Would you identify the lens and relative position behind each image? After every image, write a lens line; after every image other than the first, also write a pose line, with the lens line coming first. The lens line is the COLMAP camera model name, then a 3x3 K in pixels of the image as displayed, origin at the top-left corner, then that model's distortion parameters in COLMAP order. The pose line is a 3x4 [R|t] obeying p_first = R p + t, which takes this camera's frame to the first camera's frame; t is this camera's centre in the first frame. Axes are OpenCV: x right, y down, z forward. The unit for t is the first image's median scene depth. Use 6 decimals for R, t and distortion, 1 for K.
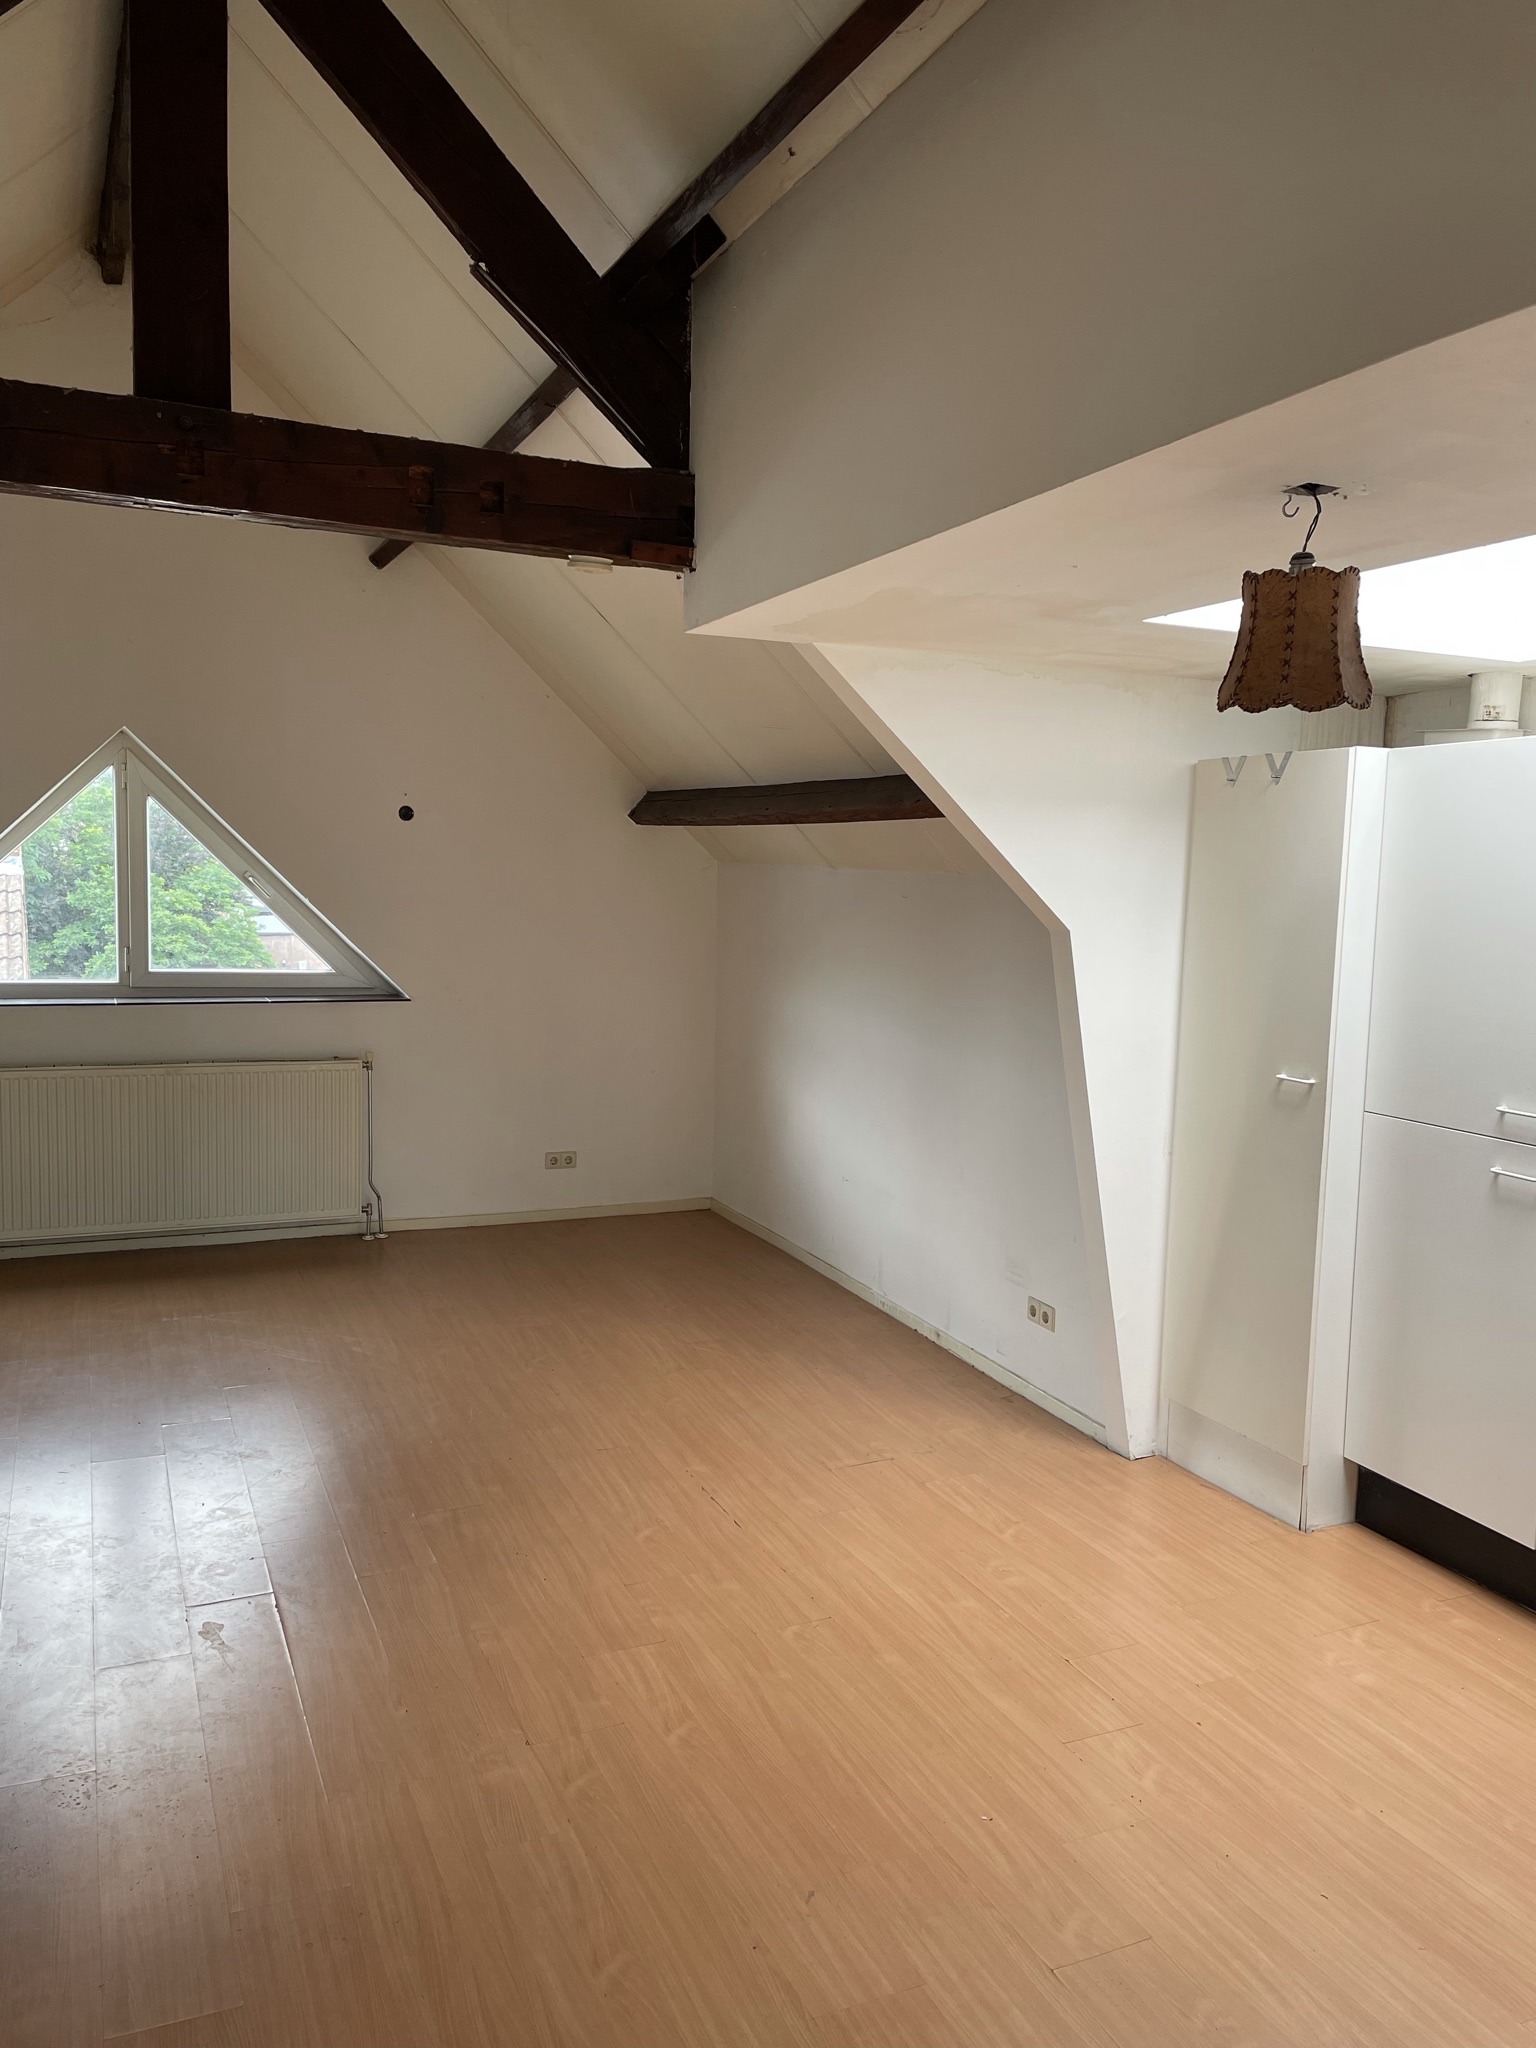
lens RADIAL K [[1548.9, 0, 789.0], [0, 1548.9, 1033.6], [0, 0, 1]] dist [0.100683, -0.121755]
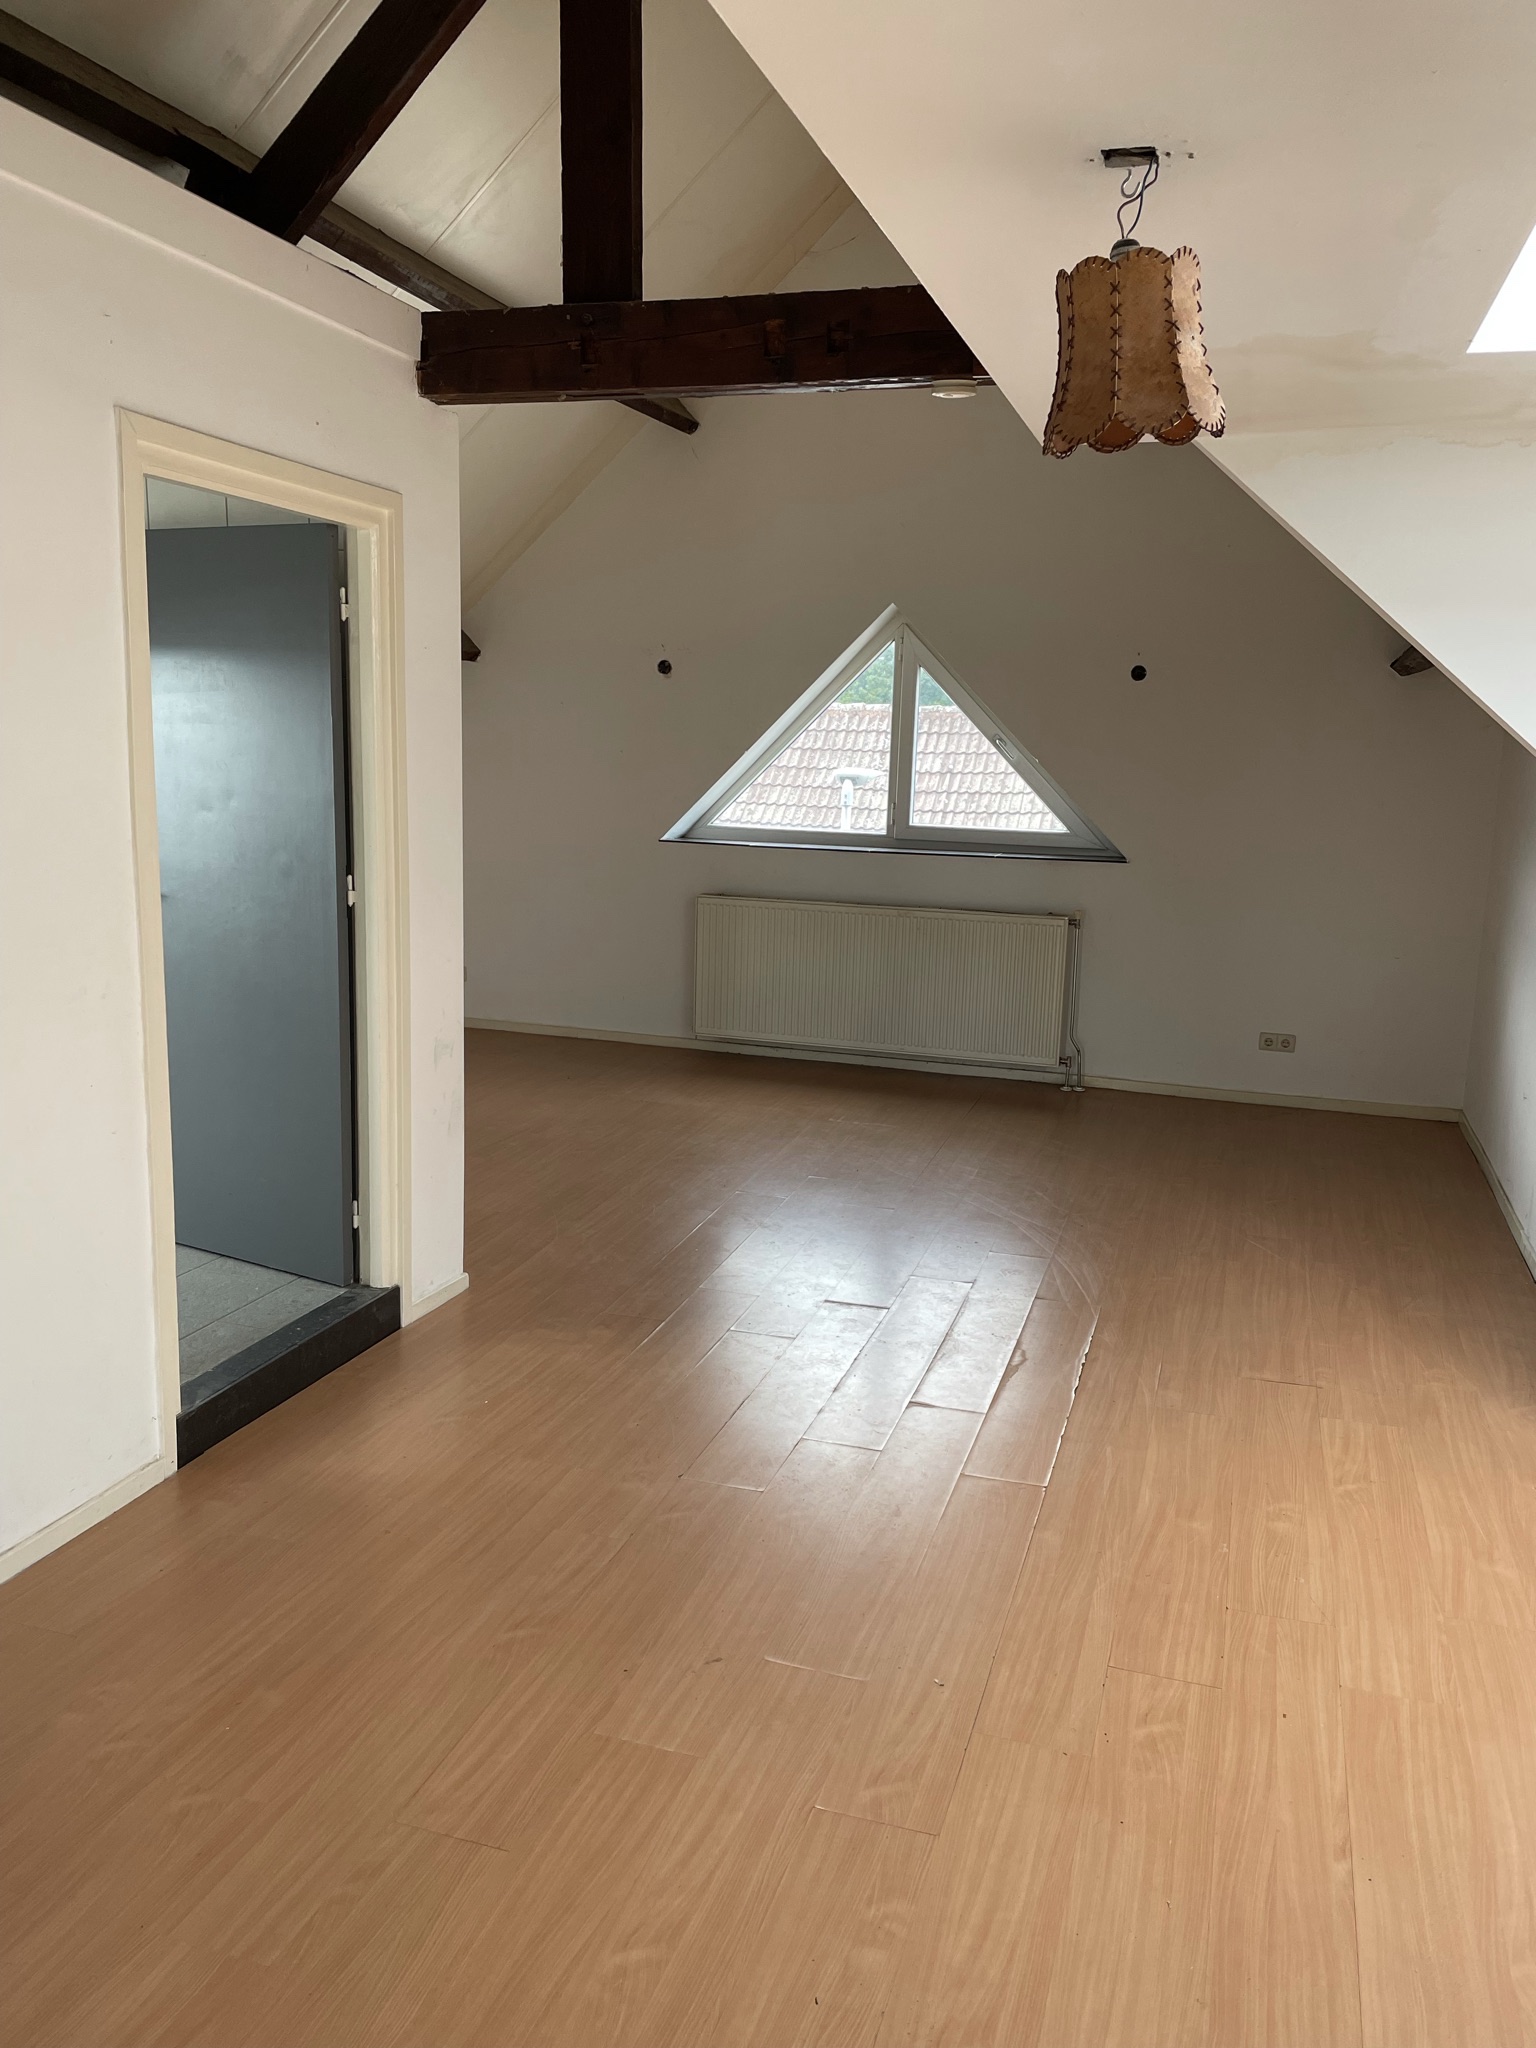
lens RADIAL K [[1535.9, 0, 763.5], [0, 1535.9, 1019.4], [0, 0, 1]] dist [0.084249, -0.113038]
pose [[0.741080, 0.115878, -0.661342, 0.470261], [-0.078224, 0.993188, 0.086367, 0.021115], [0.666845, -0.012272, 0.745096, 0.178861]]
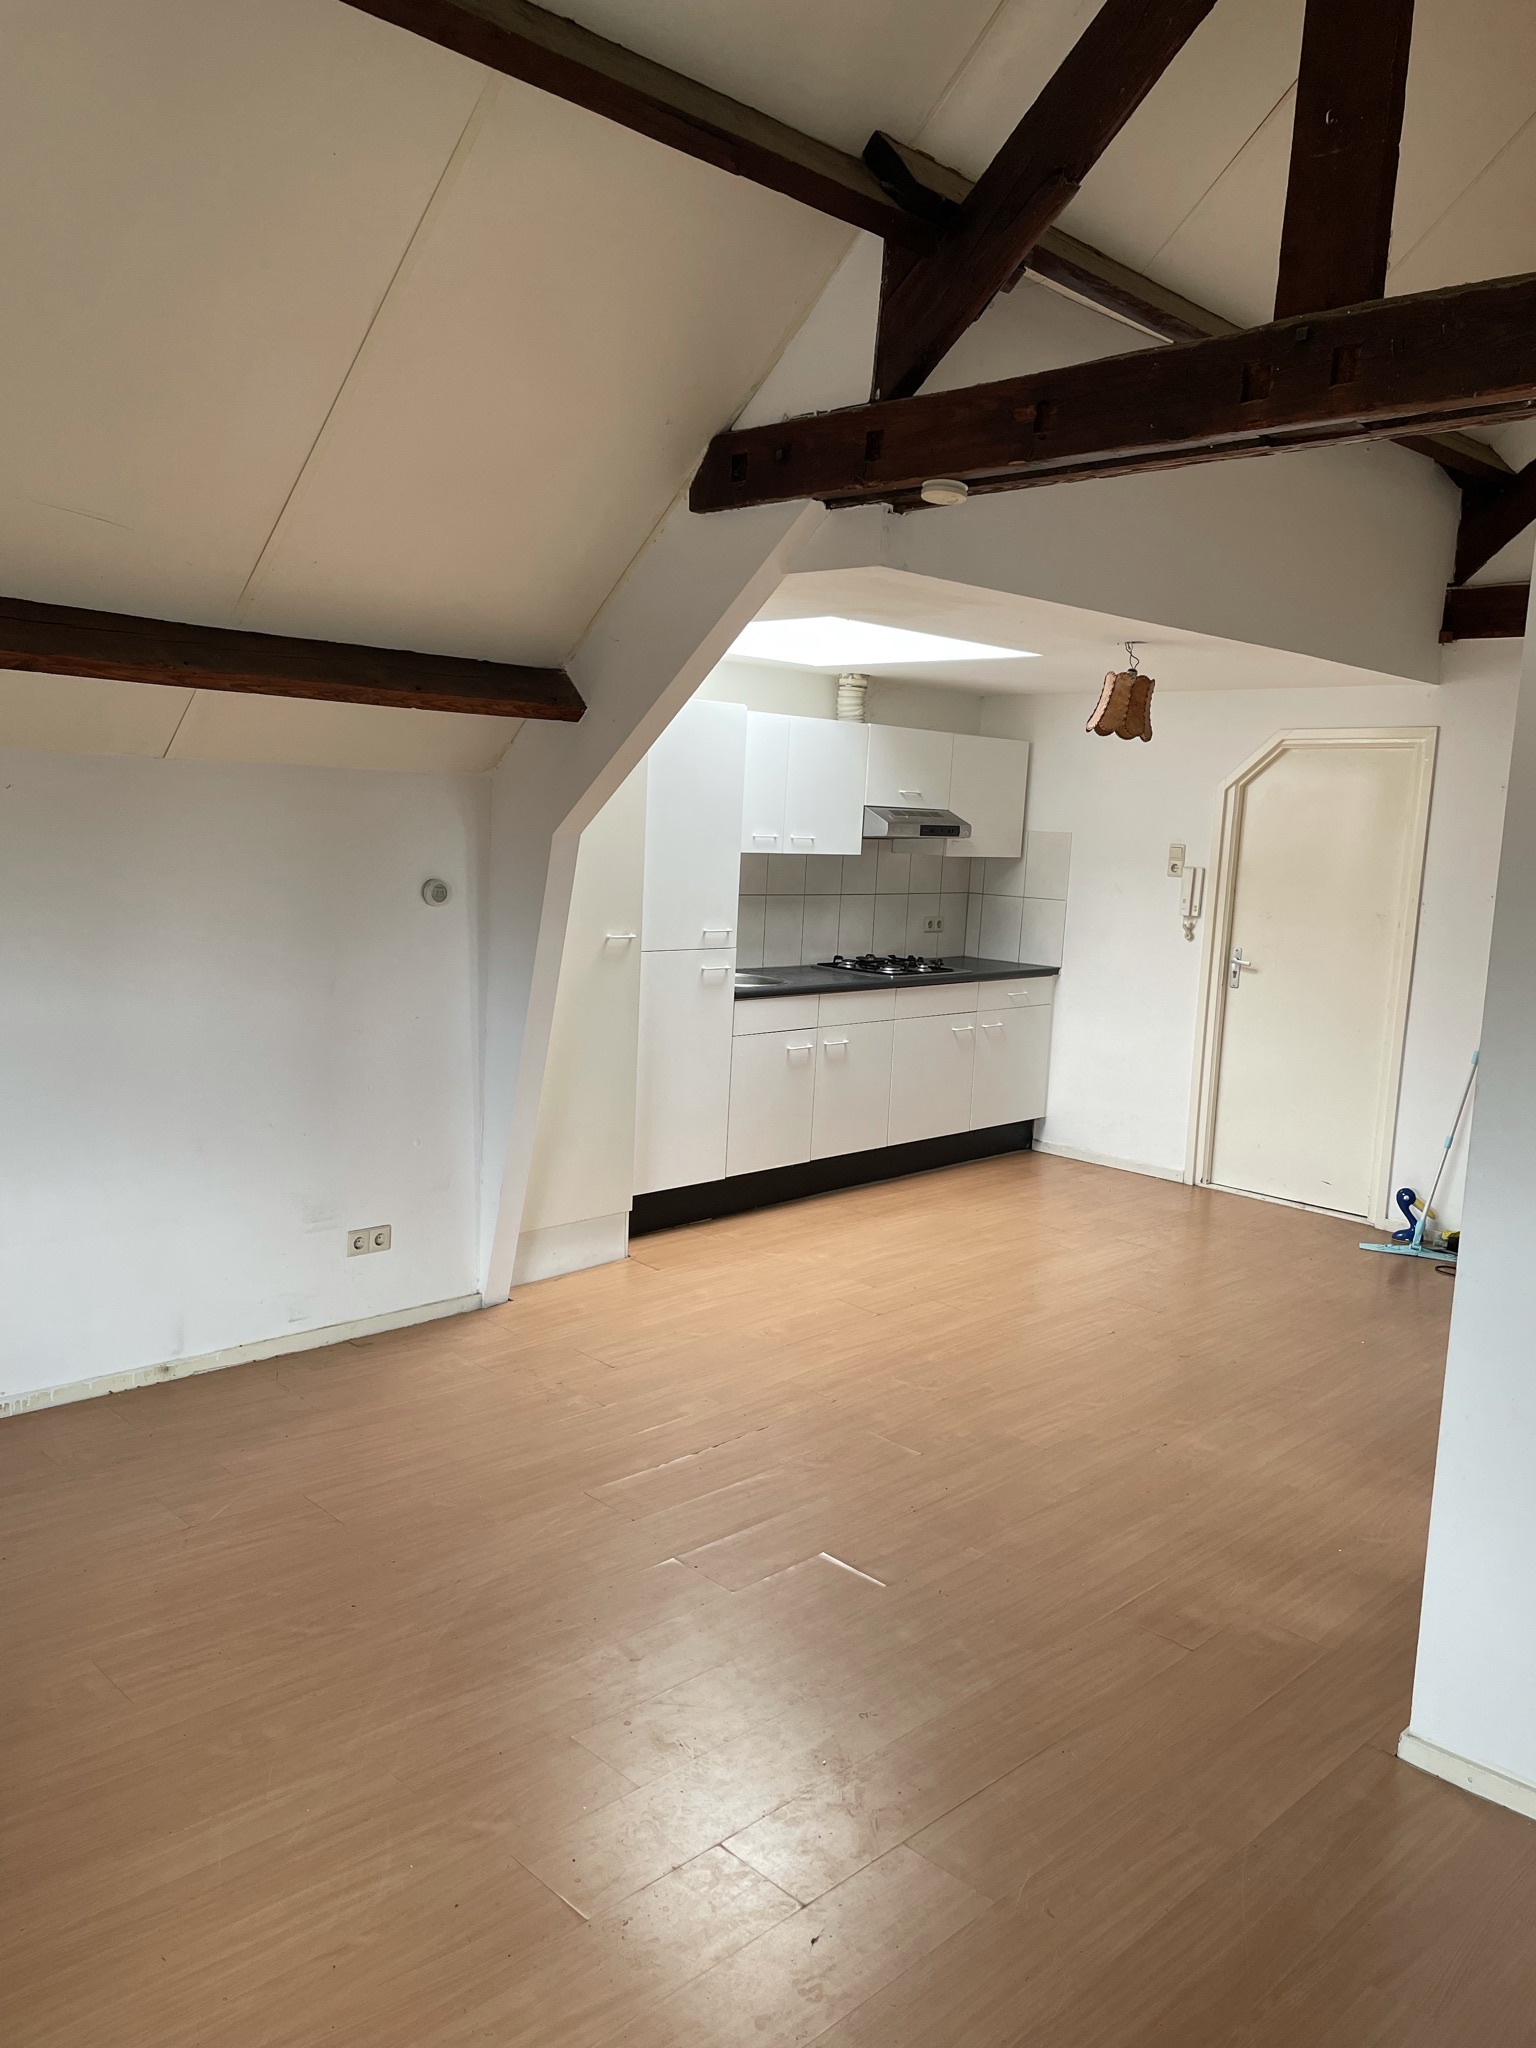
lens RADIAL K [[1545.6, 0, 769.5], [0, 1545.6, 1026.3], [0, 0, 1]] dist [0.097364, -0.121758]
pose [[-0.360116, -0.175321, 0.916285, -1.023093], [0.040223, 0.978351, 0.203005, -0.171657], [-0.932040, 0.109961, -0.345268, 1.449123]]
